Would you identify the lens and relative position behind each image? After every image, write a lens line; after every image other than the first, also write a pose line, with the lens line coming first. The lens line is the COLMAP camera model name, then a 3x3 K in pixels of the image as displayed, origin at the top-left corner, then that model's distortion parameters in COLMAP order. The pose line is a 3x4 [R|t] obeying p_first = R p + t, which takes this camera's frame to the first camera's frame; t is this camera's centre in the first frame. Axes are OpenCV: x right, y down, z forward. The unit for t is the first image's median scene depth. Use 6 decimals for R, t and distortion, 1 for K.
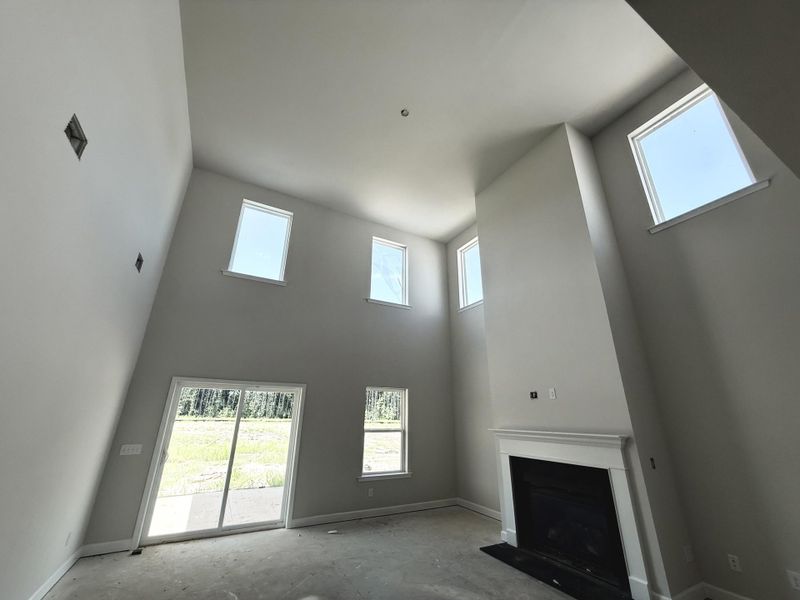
lens RADIAL K [[320.9, 0, 397.0], [0, 320.9, 299.5], [0, 0, 1]] dist [0.002175, 0.000038]
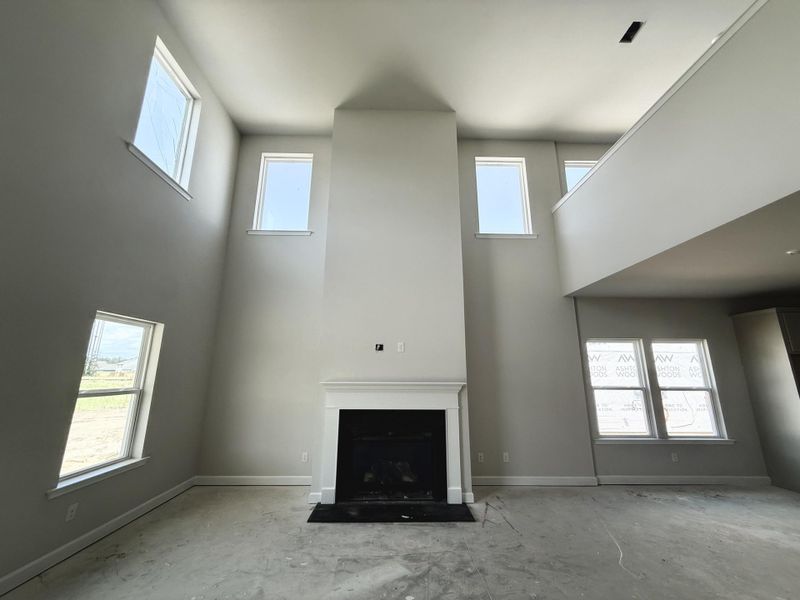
lens RADIAL K [[320.9, 0, 397.0], [0, 320.9, 299.5], [0, 0, 1]] dist [0.002175, 0.000038]
pose [[0.455988, 0.191238, 0.869197, -0.449683], [-0.306320, 0.950694, -0.048471, 0.195193], [-0.835609, -0.244150, 0.492085, 0.521430]]
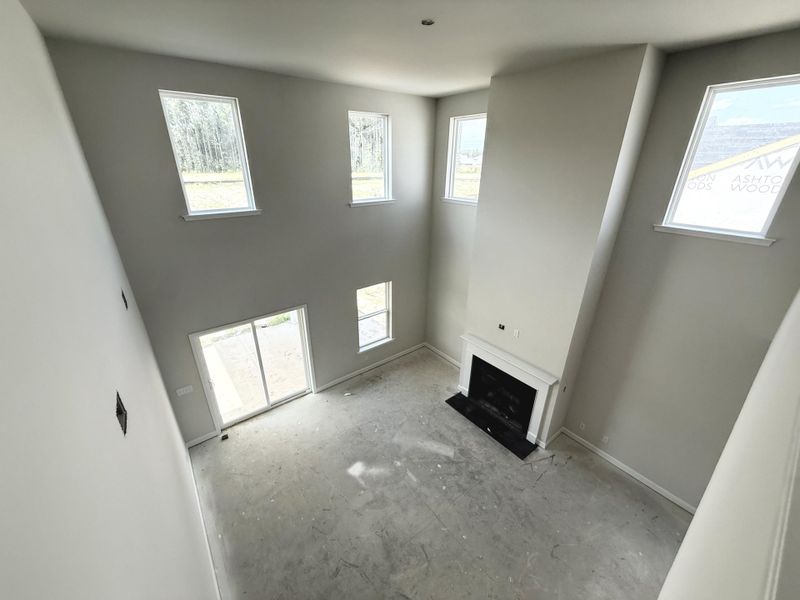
lens RADIAL K [[323.4, 0, 397.8], [0, 323.4, 299.3], [0, 0, 1]] dist [0.001133, 0.000121]
pose [[0.986379, -0.073514, 0.147146, -0.173882], [-0.049164, 0.721913, 0.690236, -0.681027], [-0.156969, -0.688068, 0.708465, 0.229143]]
